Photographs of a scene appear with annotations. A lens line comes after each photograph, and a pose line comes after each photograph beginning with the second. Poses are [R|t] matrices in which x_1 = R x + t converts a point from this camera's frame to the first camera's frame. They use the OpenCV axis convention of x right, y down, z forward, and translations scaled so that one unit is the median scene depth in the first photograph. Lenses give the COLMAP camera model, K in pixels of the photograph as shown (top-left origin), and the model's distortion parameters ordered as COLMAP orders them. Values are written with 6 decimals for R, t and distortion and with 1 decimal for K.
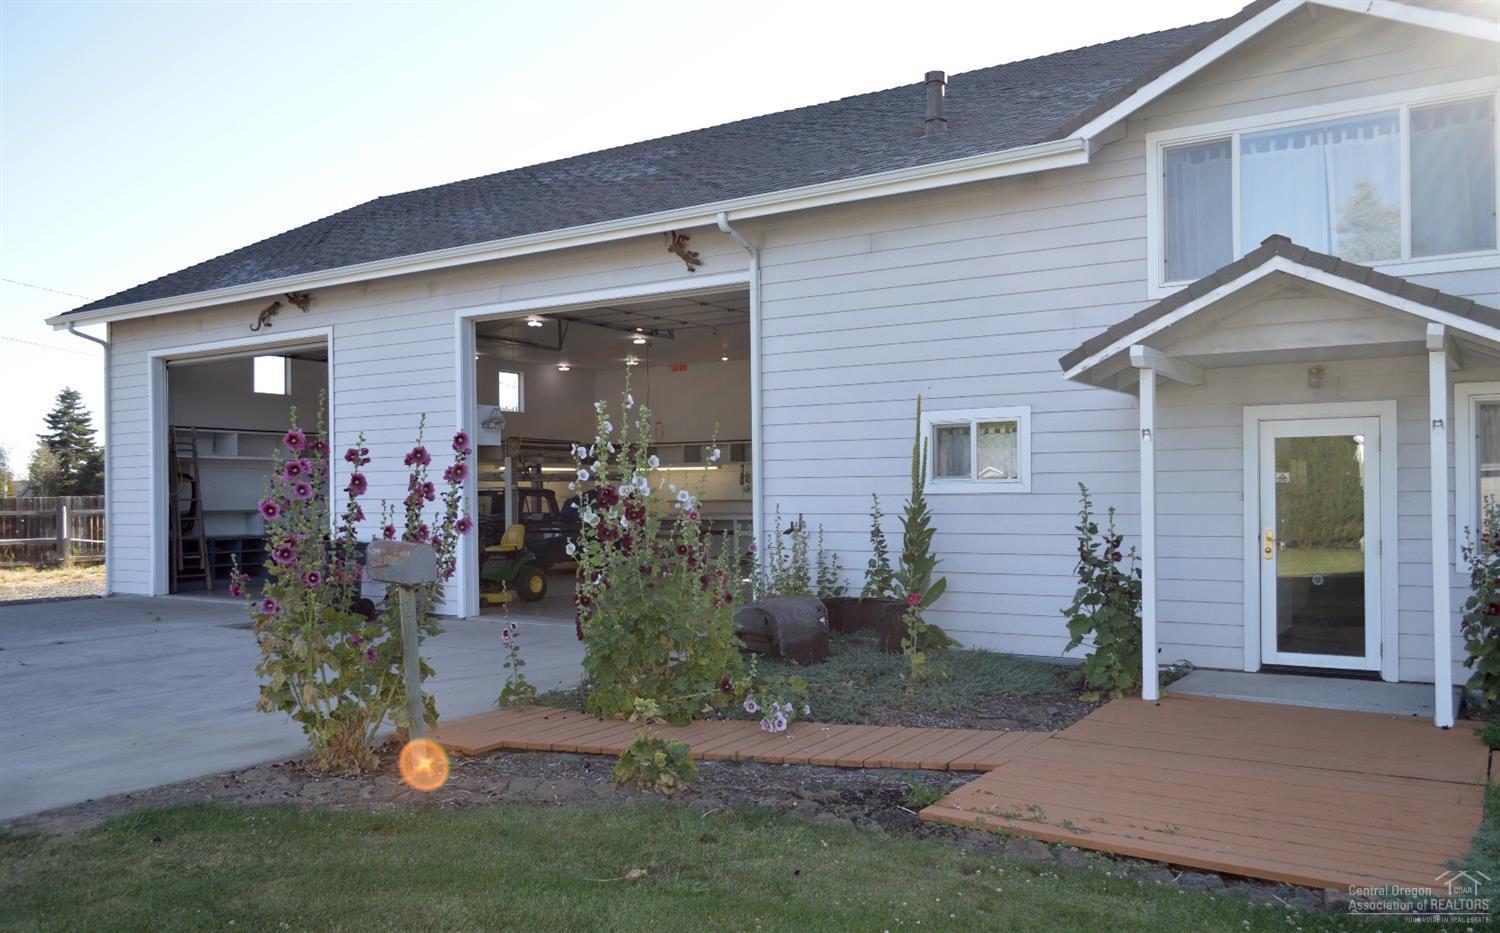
lens RADIAL K [[1169.1, 0, 747.6], [0, 1169.1, 496.6], [0, 0, 1]] dist [-0.012165, -0.003075]
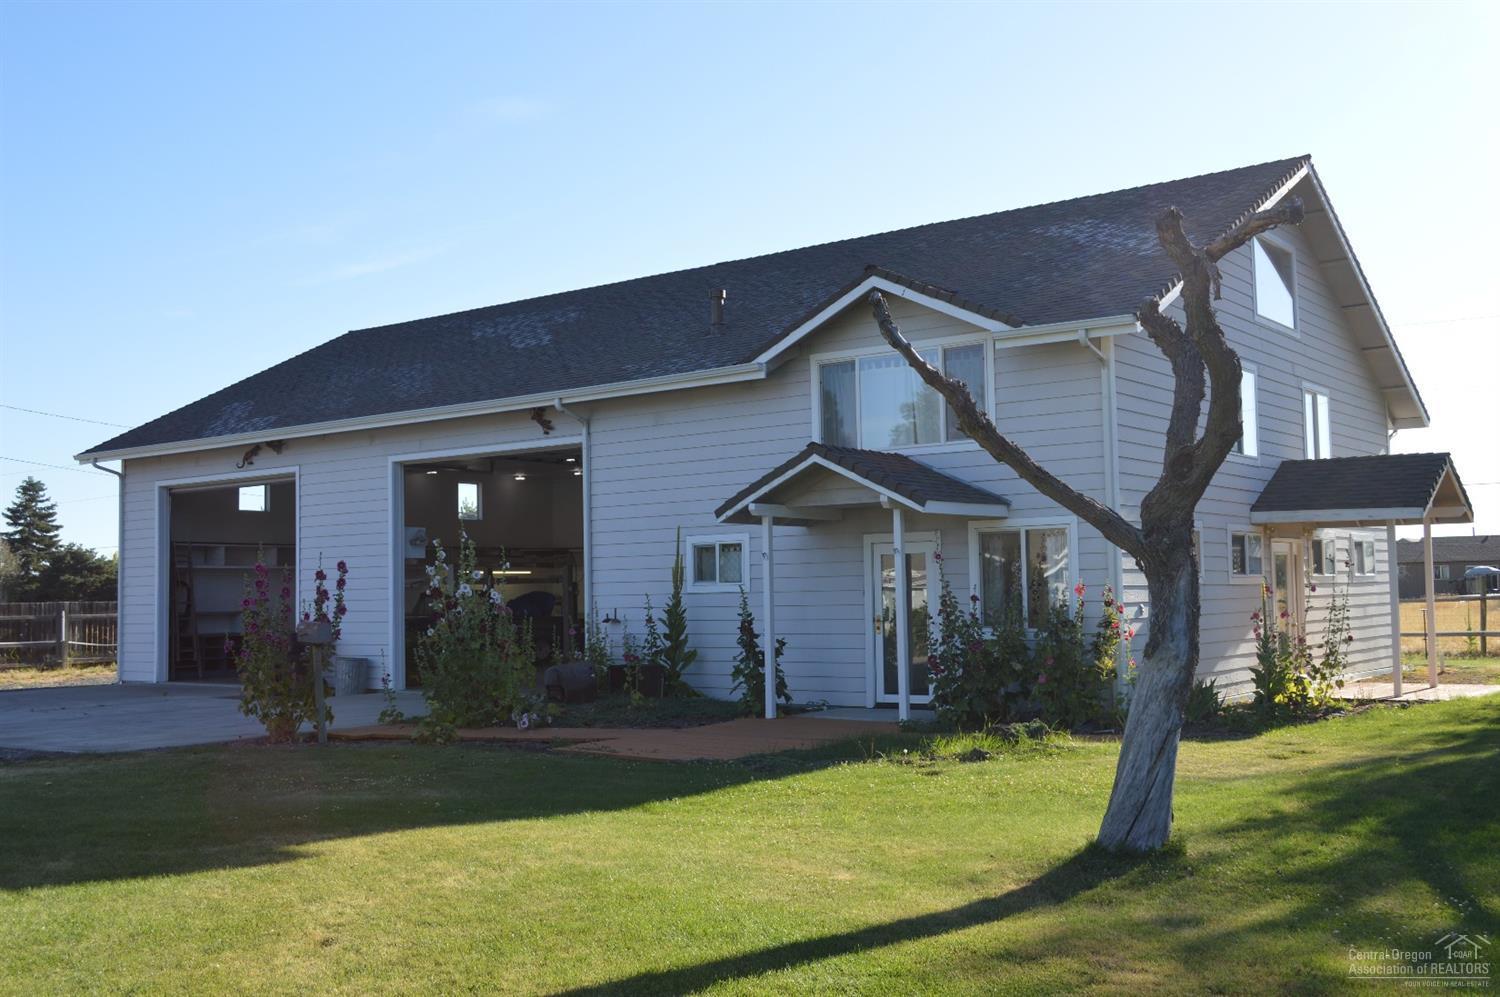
lens RADIAL K [[1516.6, 0, 750.0], [0, 1516.6, 498.5], [0, 0, 1]] dist [-0.018845, -0.013670]
pose [[0.997234, -0.013801, -0.073038, 0.235160], [0.009033, 0.997831, -0.065206, 0.002288], [0.073779, 0.064366, 0.995195, -0.558986]]
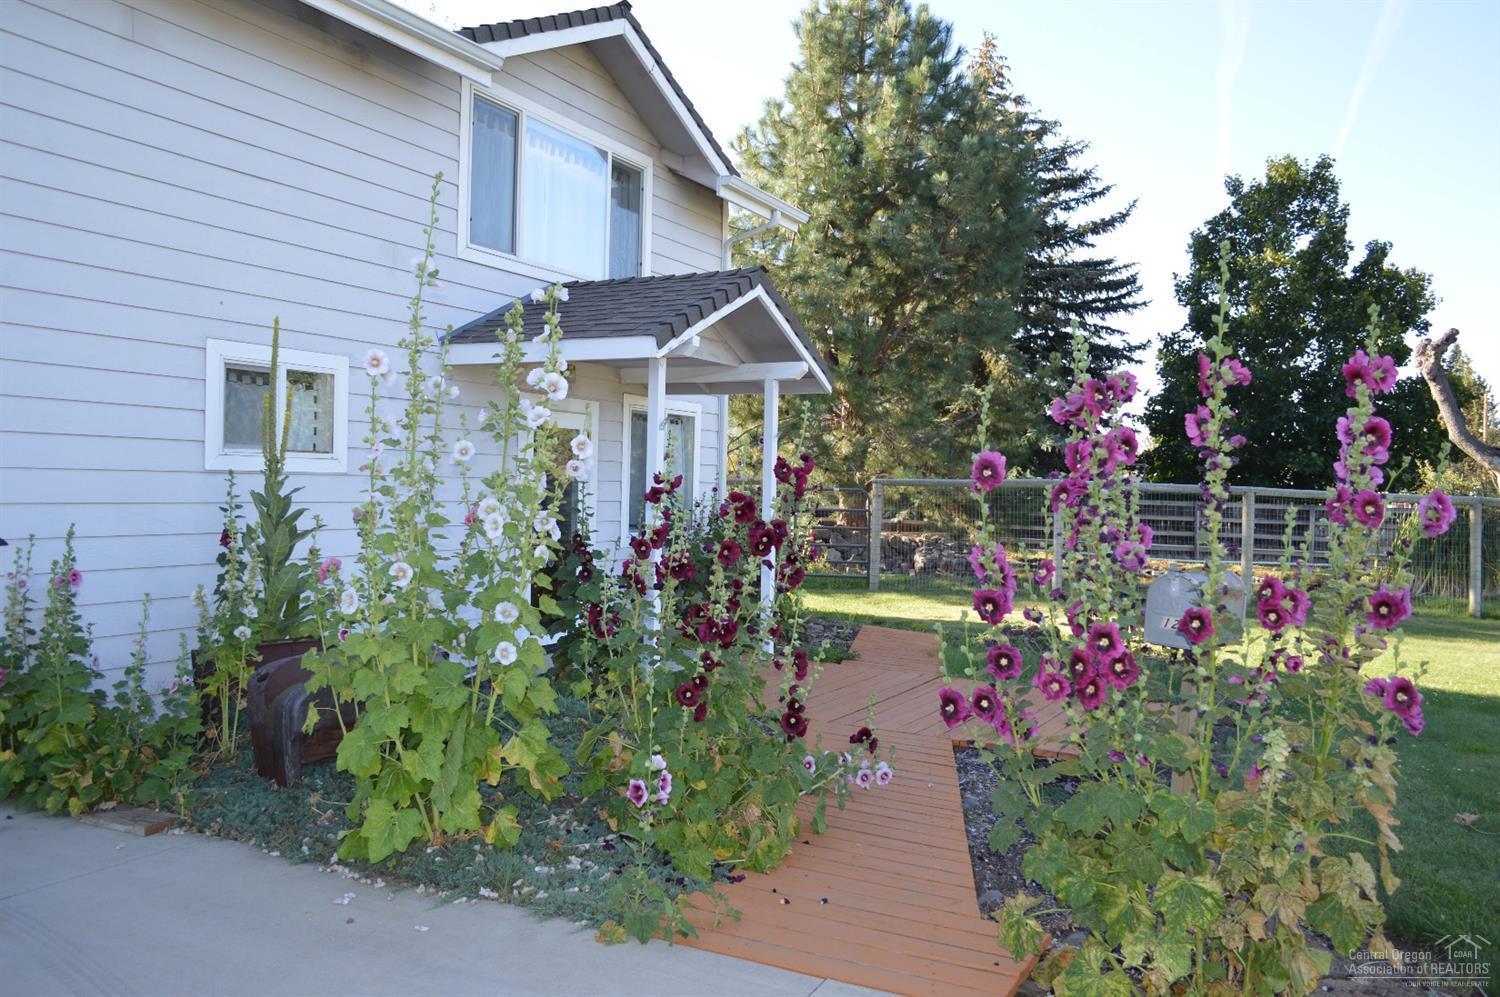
lens RADIAL K [[1184.2, 0, 750.0], [0, 1184.2, 498.5], [0, 0, 1]] dist [-0.000279, -0.000362]
pose [[-0.072311, 0.000283, 0.997382, -0.327562], [-0.024340, 0.999702, -0.002048, 0.004482], [-0.997085, -0.024424, -0.072282, 0.494361]]
